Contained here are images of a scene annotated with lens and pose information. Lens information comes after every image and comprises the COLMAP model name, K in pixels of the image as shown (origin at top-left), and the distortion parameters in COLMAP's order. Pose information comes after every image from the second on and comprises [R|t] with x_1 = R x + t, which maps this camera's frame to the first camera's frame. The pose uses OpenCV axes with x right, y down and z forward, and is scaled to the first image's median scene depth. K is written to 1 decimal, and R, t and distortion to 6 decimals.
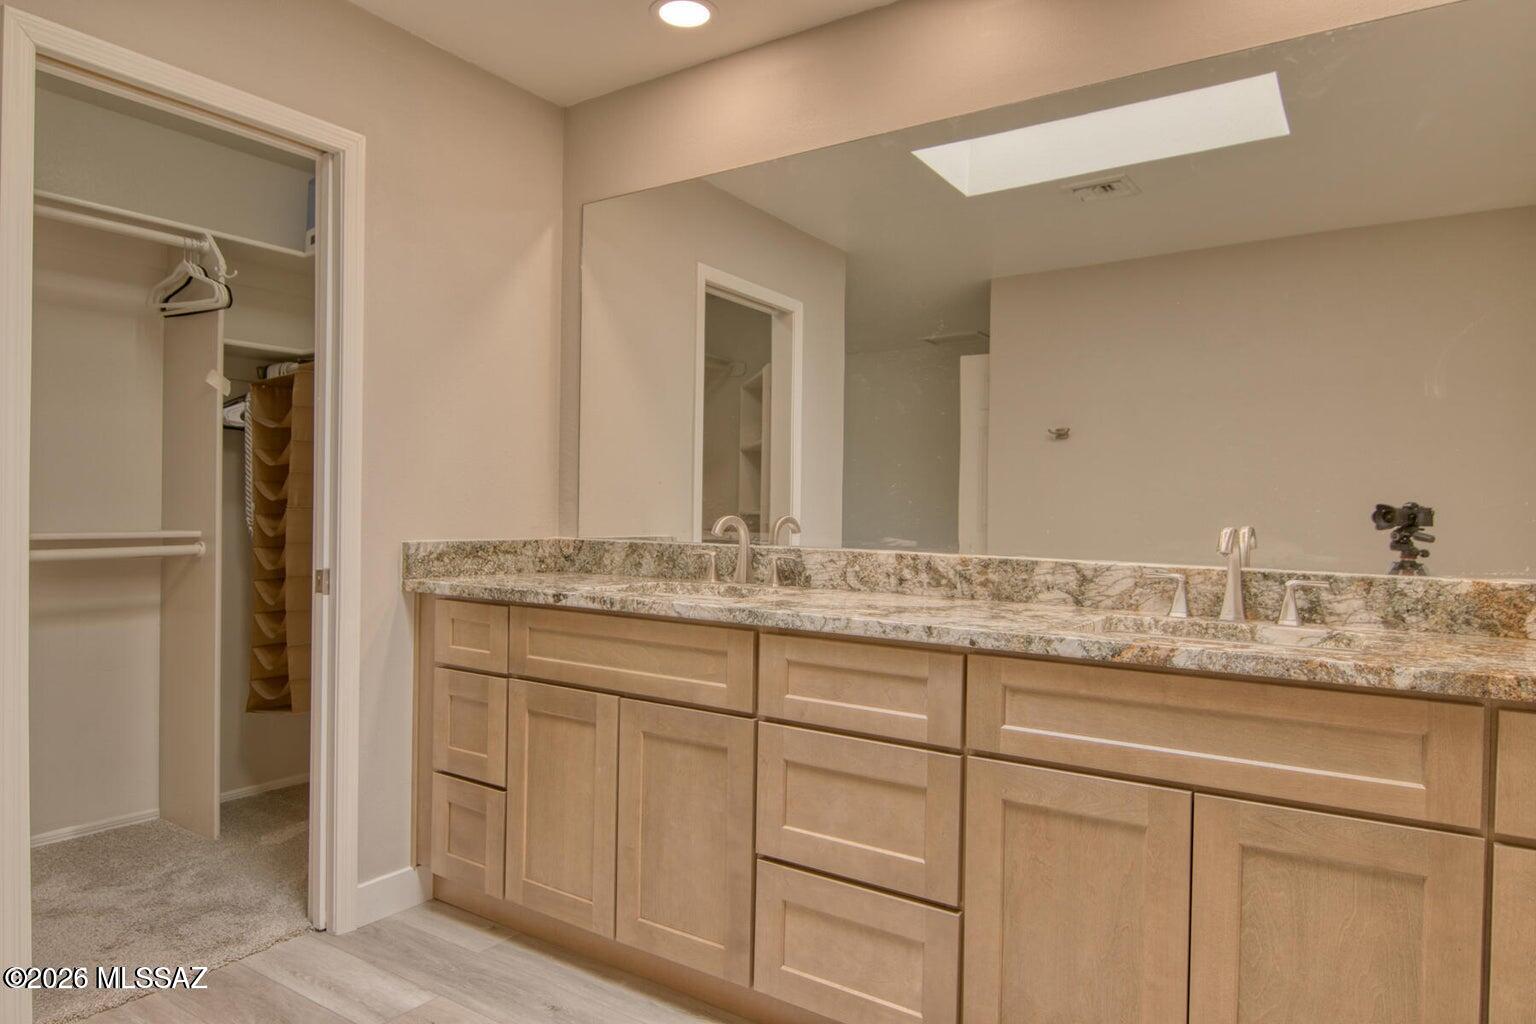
lens RADIAL K [[931.6, 0, 768.0], [0, 931.6, 512.0], [0, 0, 1]] dist [0.002949, -0.020332]
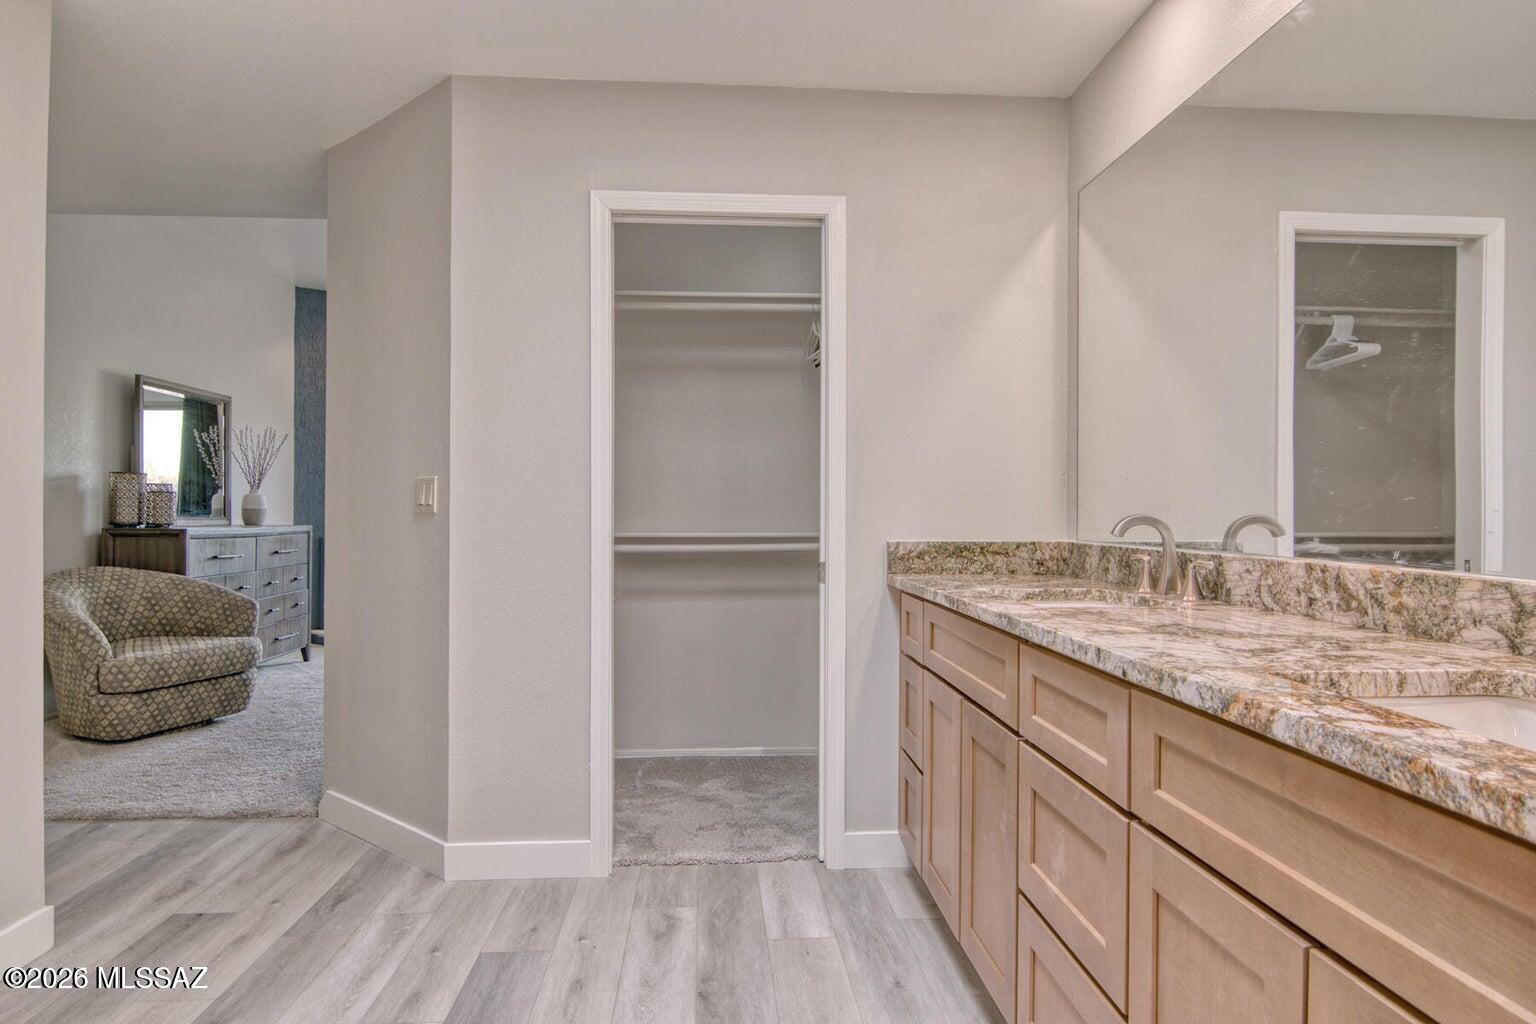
lens RADIAL K [[931.6, 0, 768.0], [0, 931.6, 512.0], [0, 0, 1]] dist [0.002949, -0.020332]
pose [[0.609774, -0.013487, -0.792460, 0.480853], [0.005650, 0.999904, -0.012670, 0.011711], [0.792555, 0.003248, 0.609792, 0.222445]]
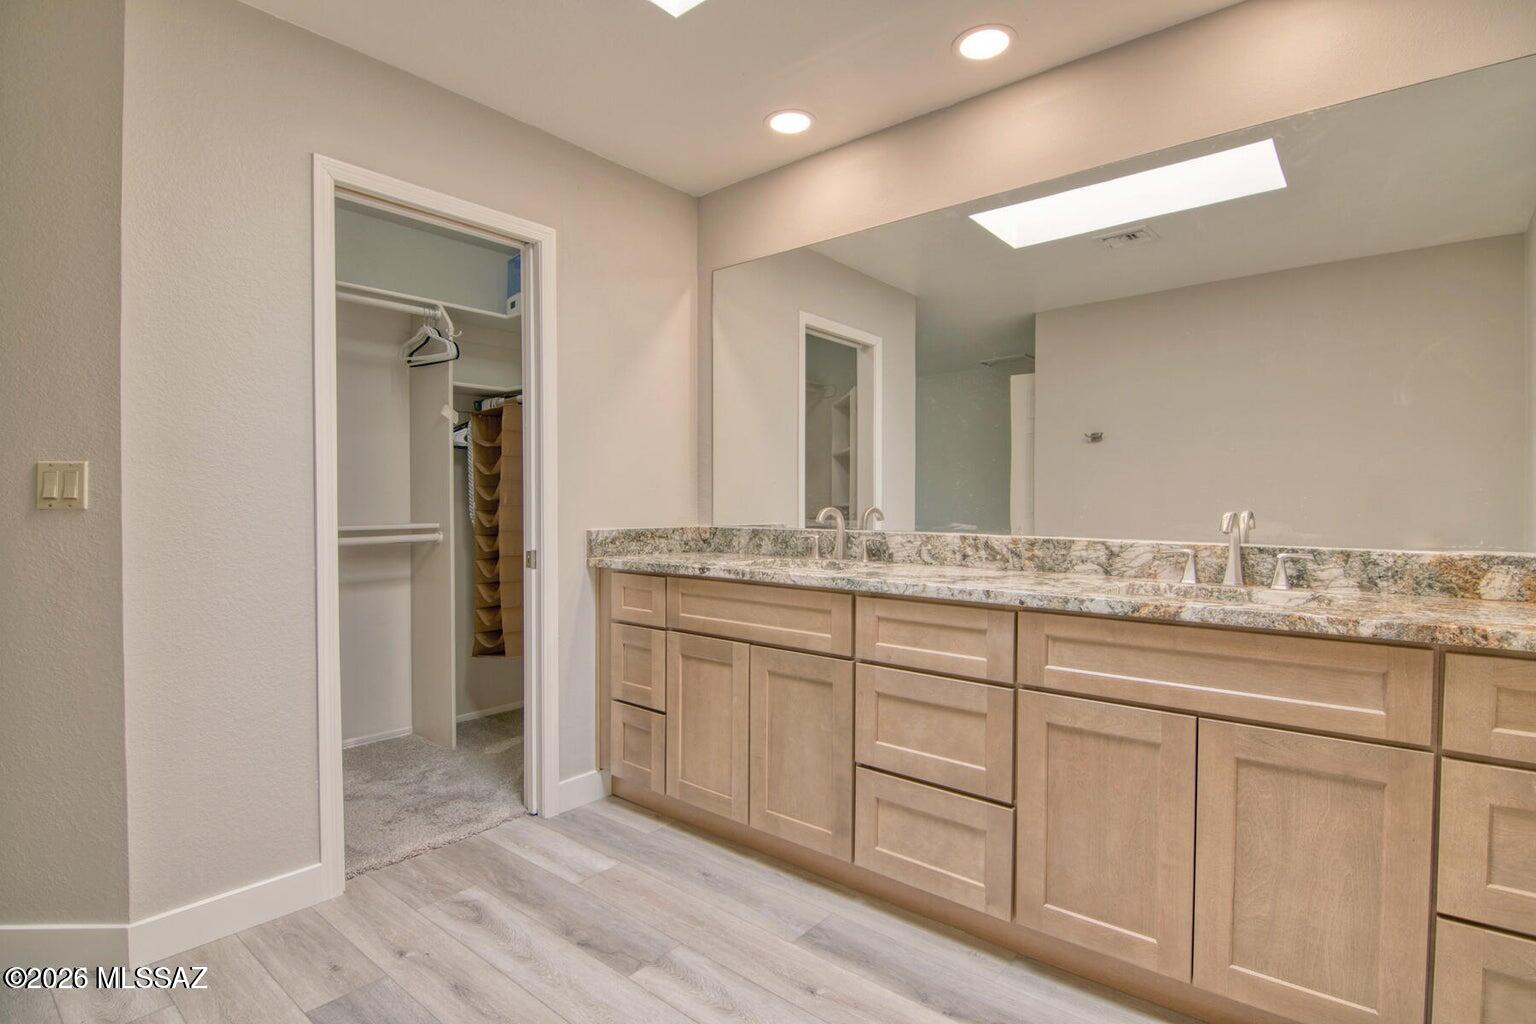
lens RADIAL K [[752.9, 0, 771.1], [0, 752.9, 512.6], [0, 0, 1]] dist [-0.001966, -0.016613]
pose [[0.994267, -0.011687, -0.106288, -0.012006], [0.012825, 0.999867, 0.010032, -0.000590], [0.106157, -0.011338, 0.994285, -0.063098]]
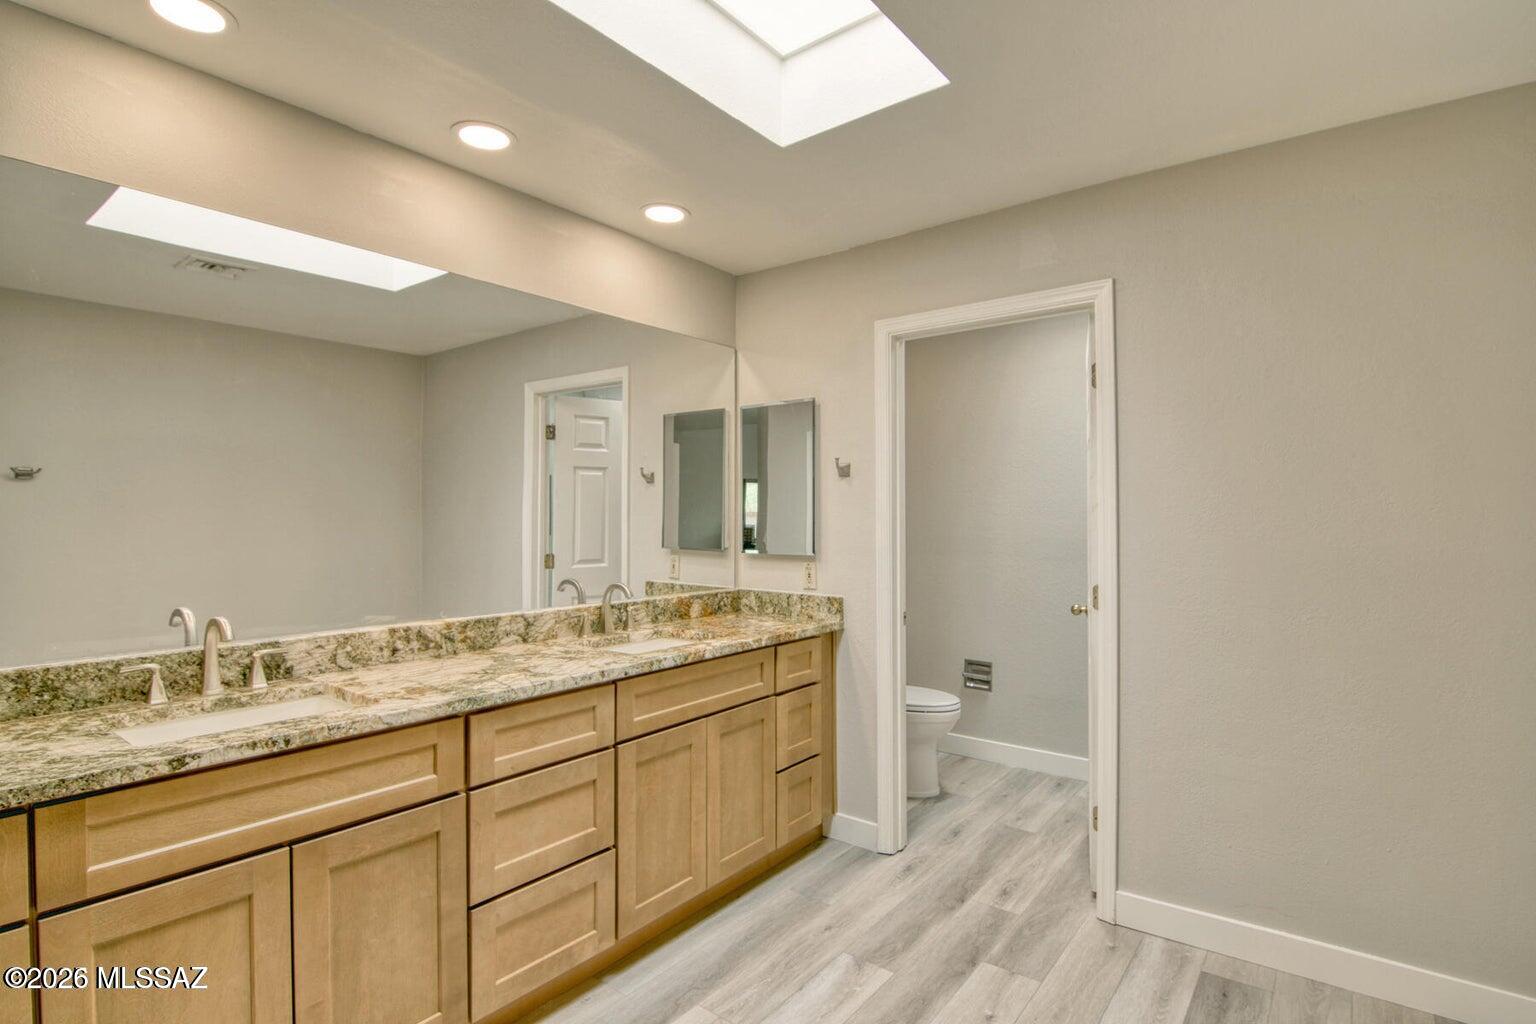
lens RADIAL K [[752.9, 0, 771.1], [0, 752.9, 512.6], [0, 0, 1]] dist [-0.001966, -0.016613]
pose [[0.070003, -0.012073, 0.997474, -0.777866], [0.001590, 0.999927, 0.011991, -0.112540], [-0.997546, 0.000747, 0.070017, 0.486853]]
